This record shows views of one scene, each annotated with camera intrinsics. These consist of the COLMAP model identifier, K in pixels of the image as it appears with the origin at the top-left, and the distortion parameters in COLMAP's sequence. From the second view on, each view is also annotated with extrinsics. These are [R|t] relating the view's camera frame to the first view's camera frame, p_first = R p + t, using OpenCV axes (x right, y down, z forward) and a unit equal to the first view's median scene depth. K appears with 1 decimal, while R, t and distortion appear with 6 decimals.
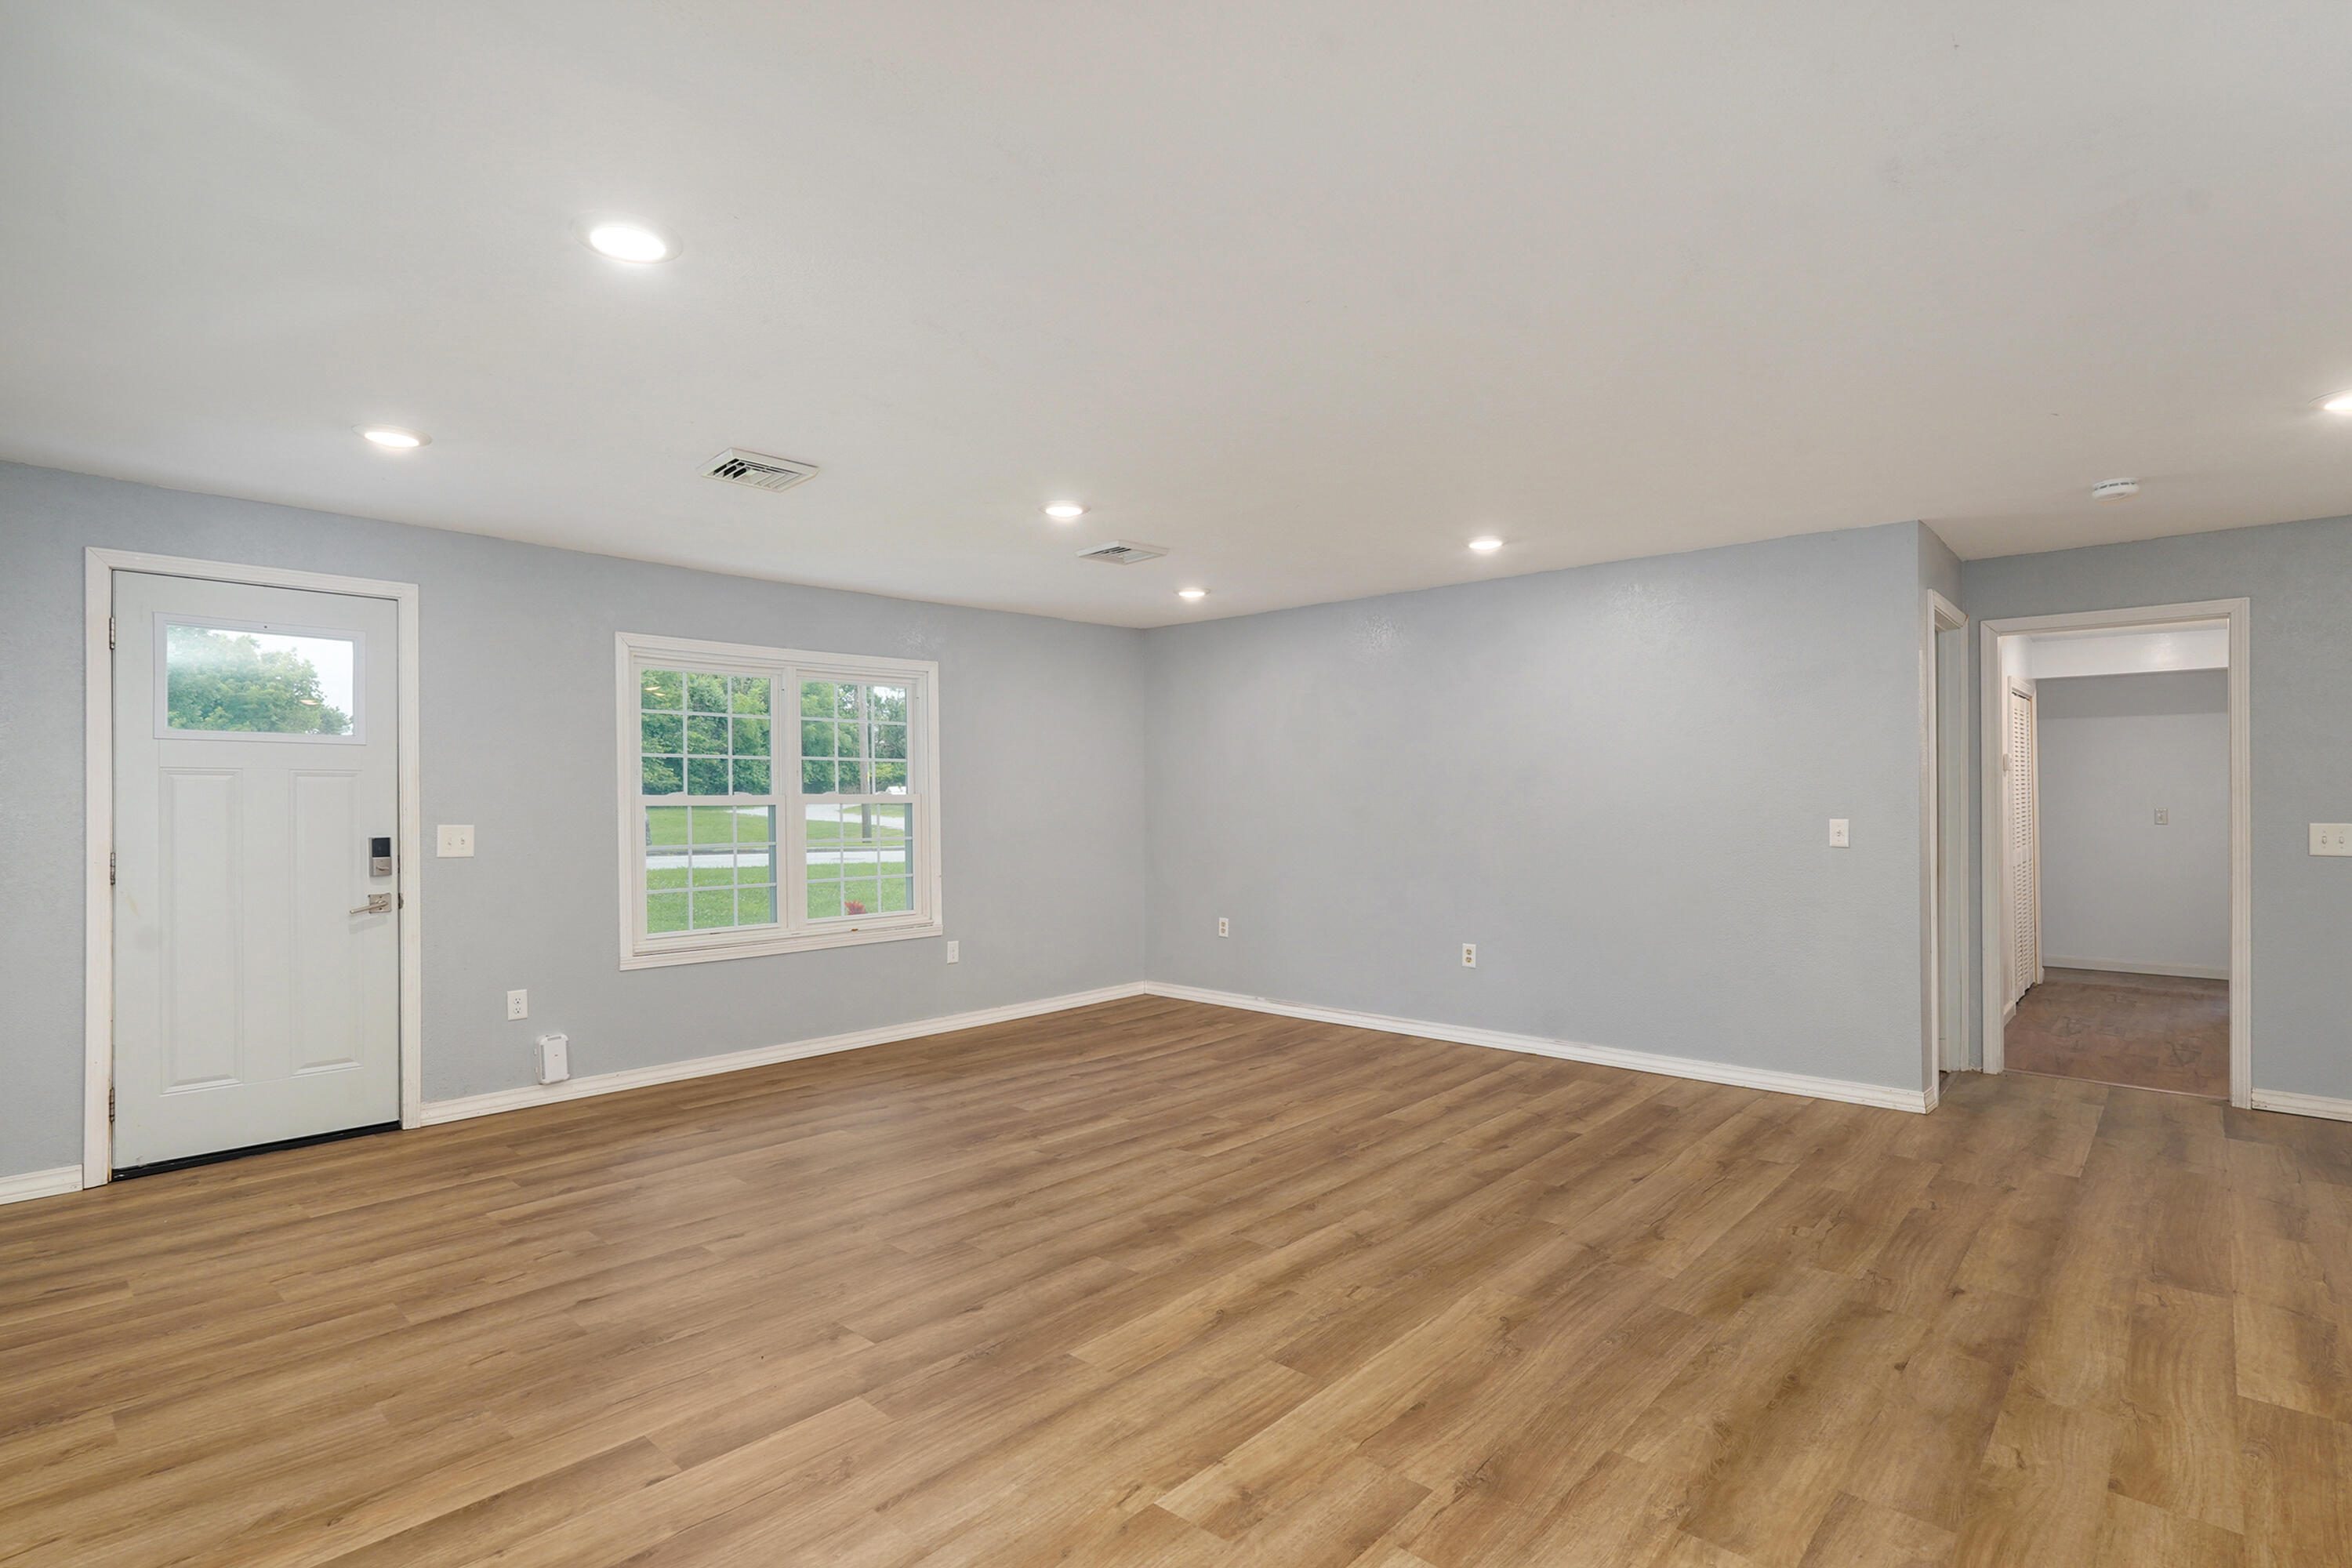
lens RADIAL K [[1154.1, 0, 1163.7], [0, 1154.1, 801.6], [0, 0, 1]] dist [-0.005654, 0.003631]
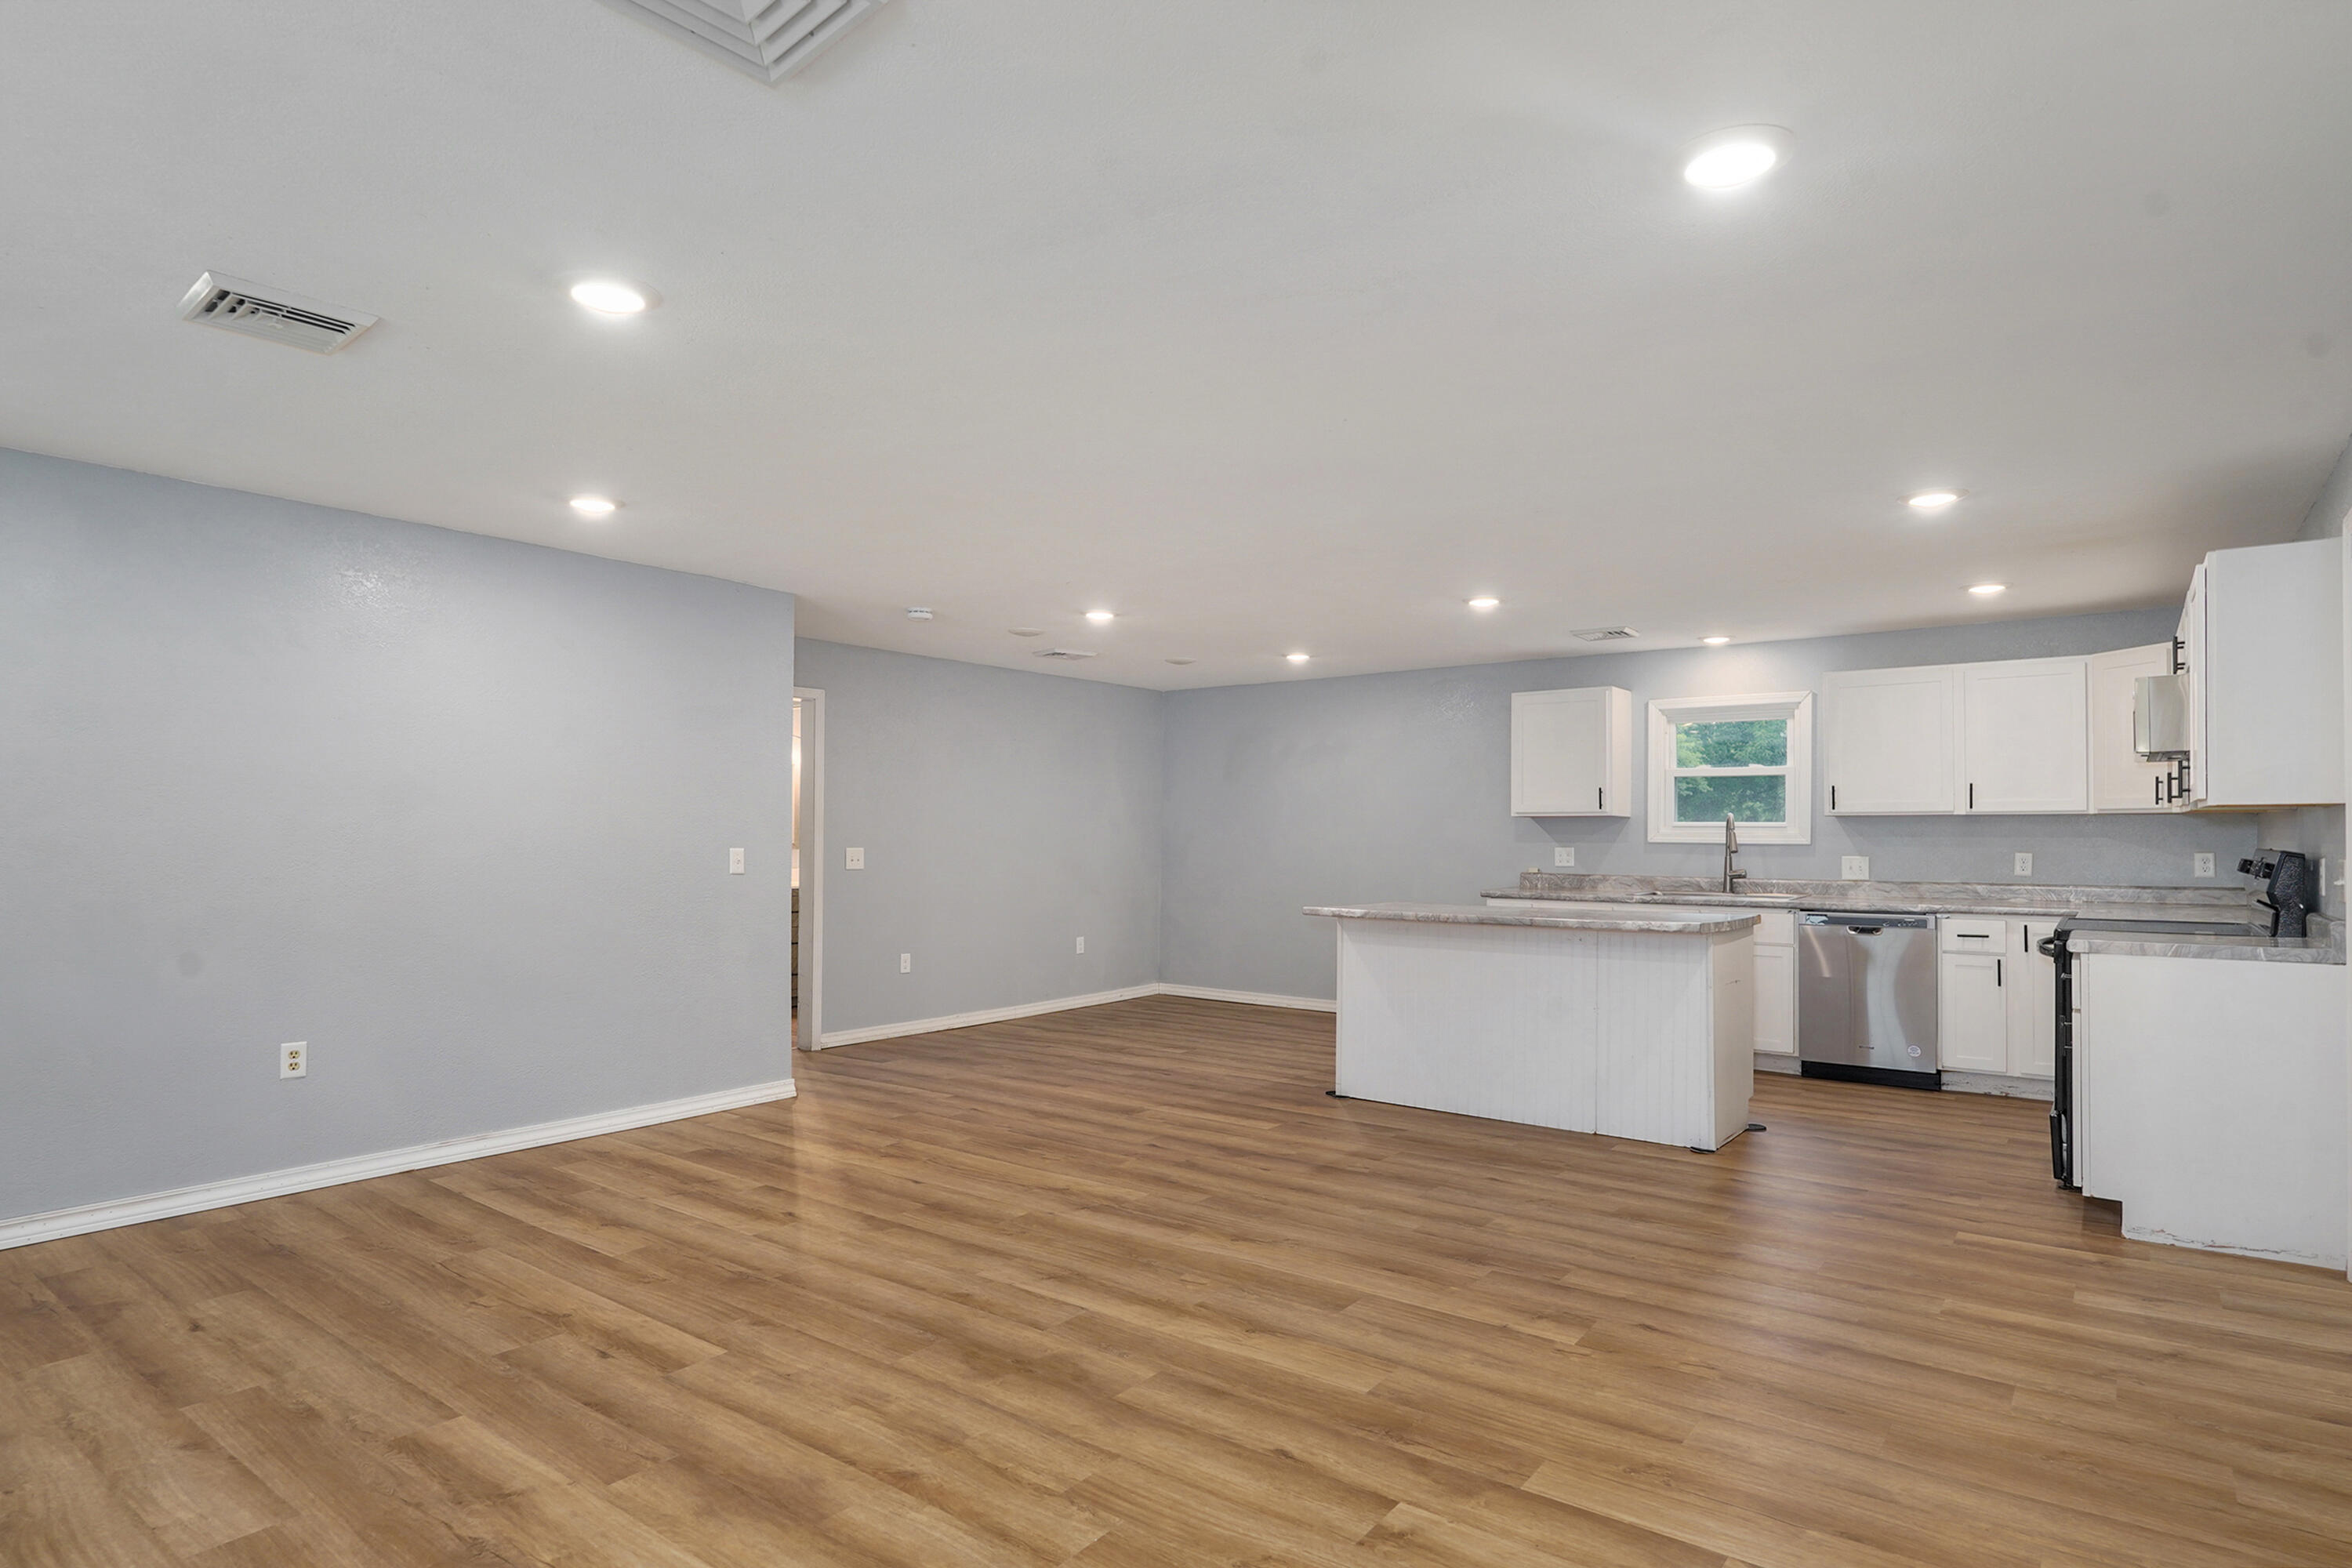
lens RADIAL K [[1277.3, 0, 1194.9], [0, 1277.3, 828.2], [0, 0, 1]] dist [-0.005955, 0.006079]
pose [[-0.115395, 0.005032, 0.993307, -0.819156], [-0.006314, 0.999963, -0.005799, 0.005957], [-0.993300, -0.006941, -0.115359, 0.912155]]
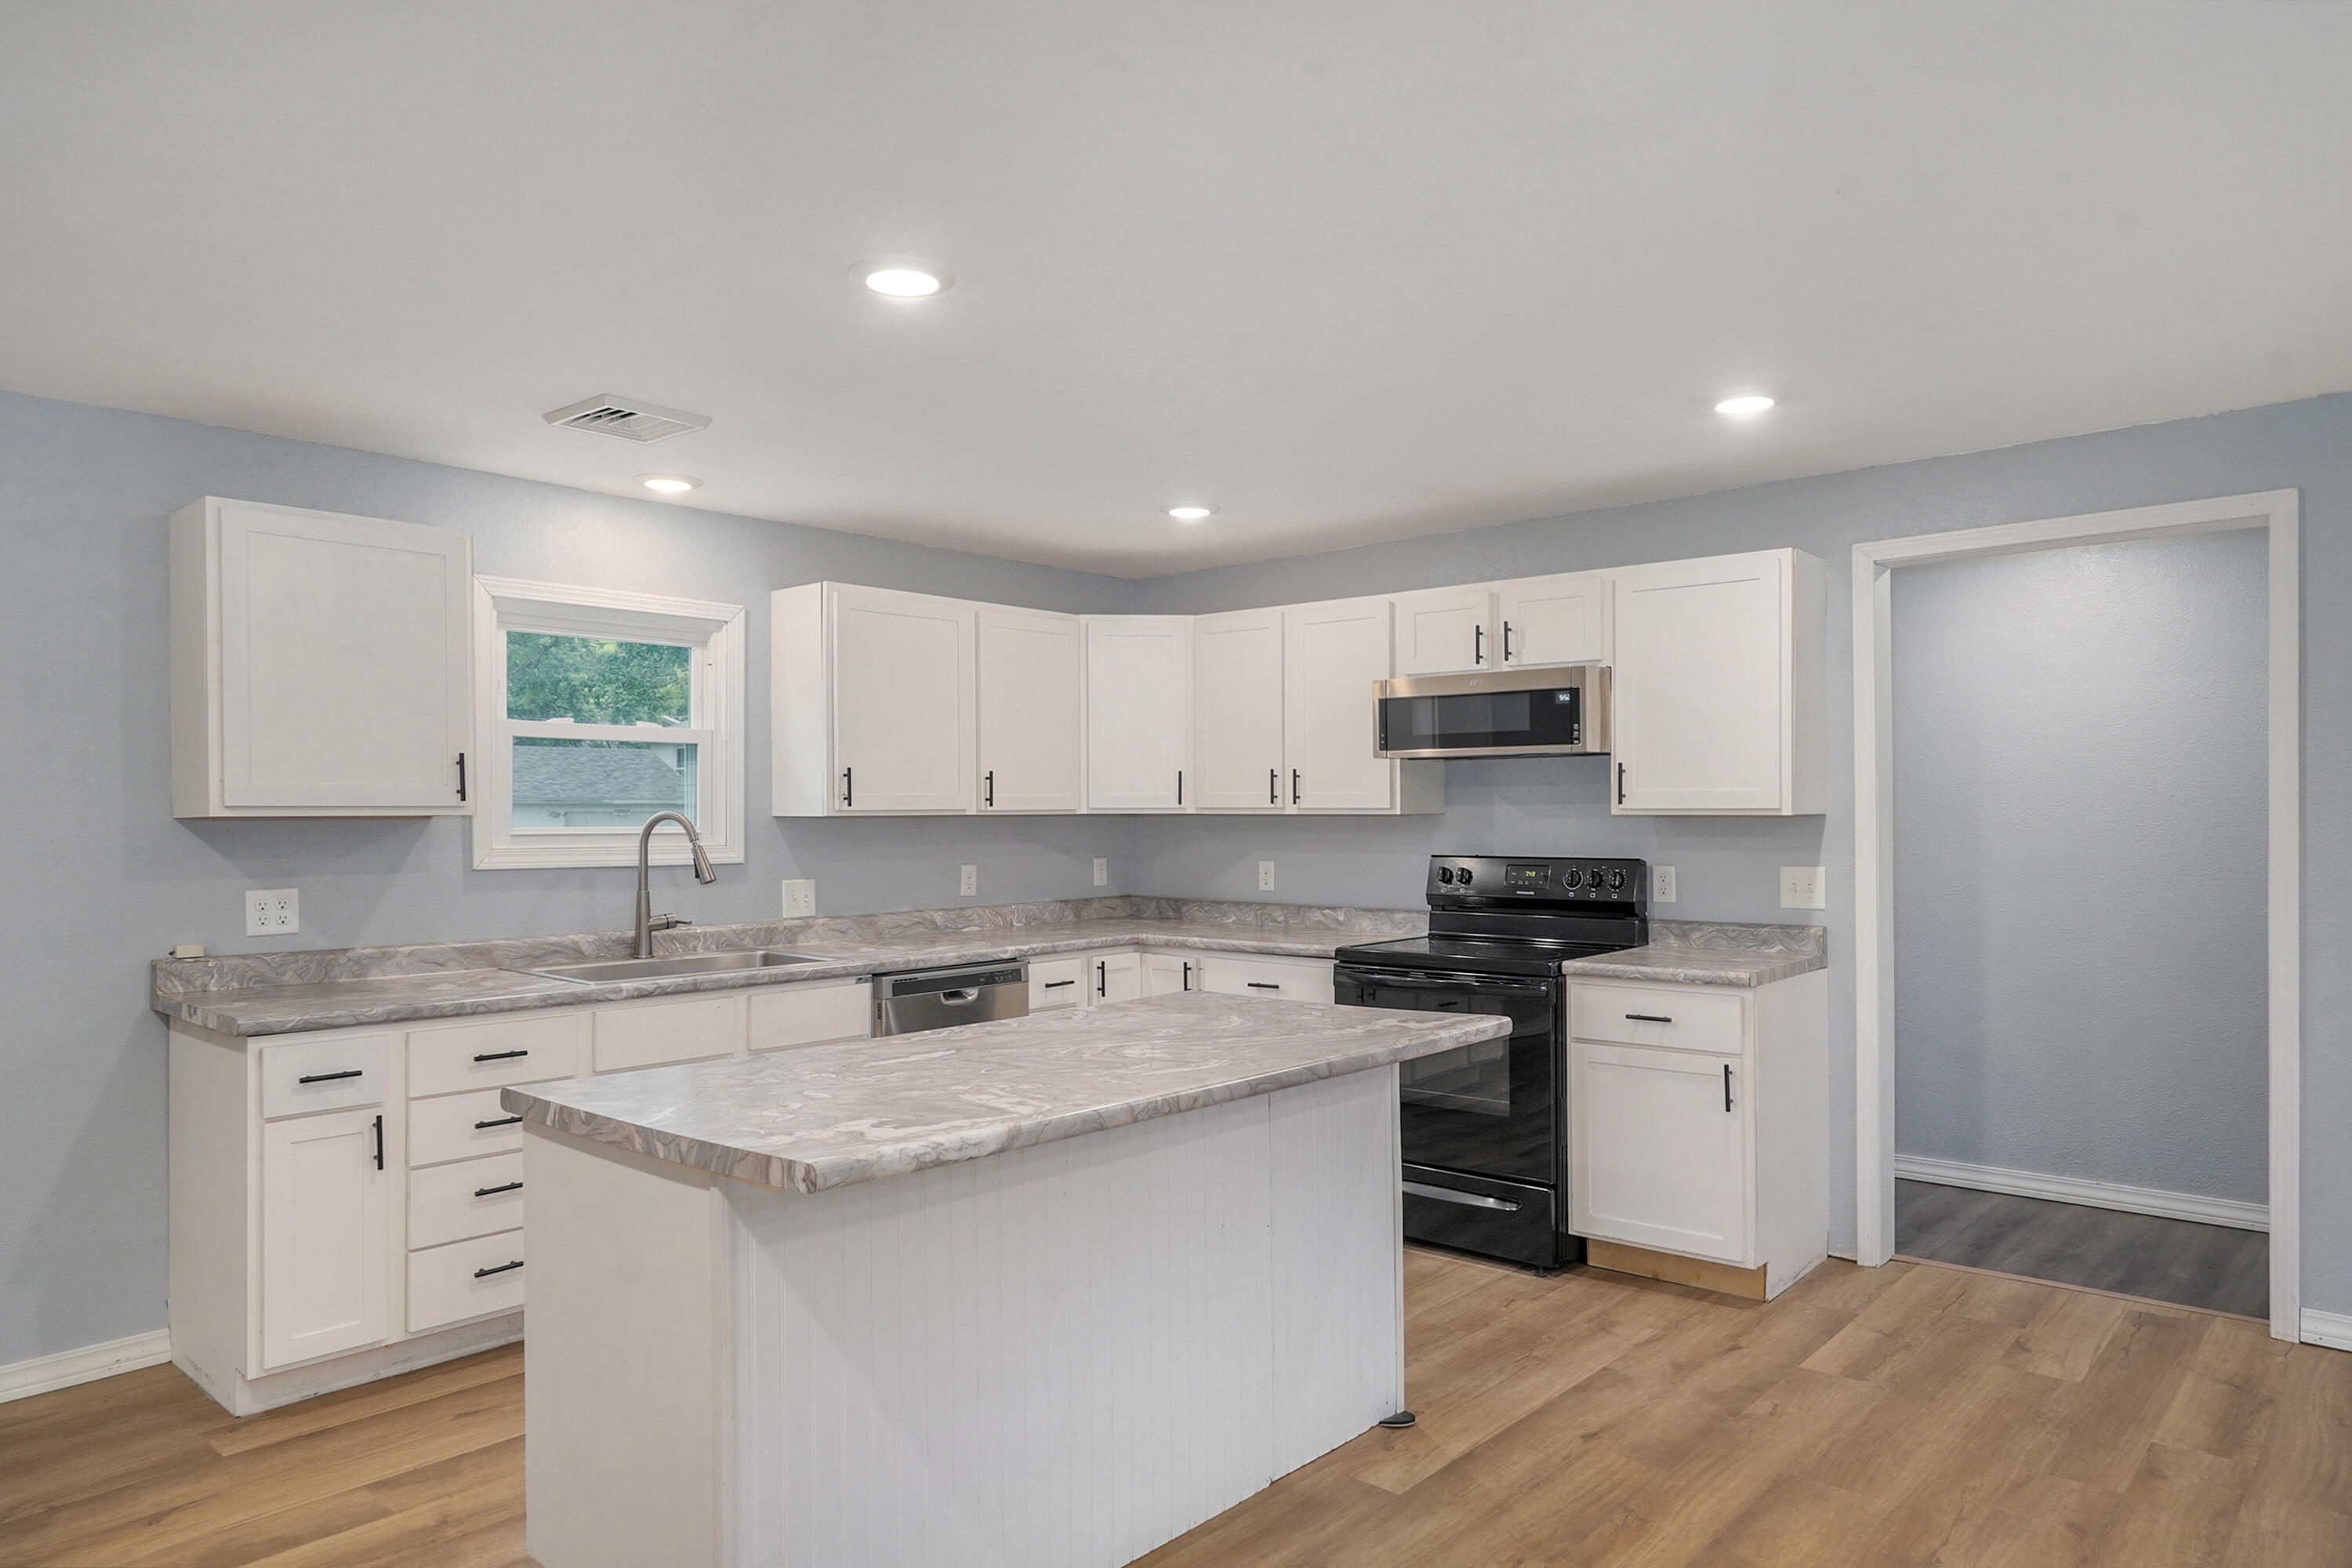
lens RADIAL K [[1466.6, 0, 1192.5], [0, 1466.6, 804.7], [0, 0, 1]] dist [-0.004962, 0.001802]
pose [[-0.999707, 0.006691, -0.023259, 0.617383], [0.006915, 0.999930, -0.009598, -0.024206], [0.023193, -0.009756, -0.999683, 1.098272]]
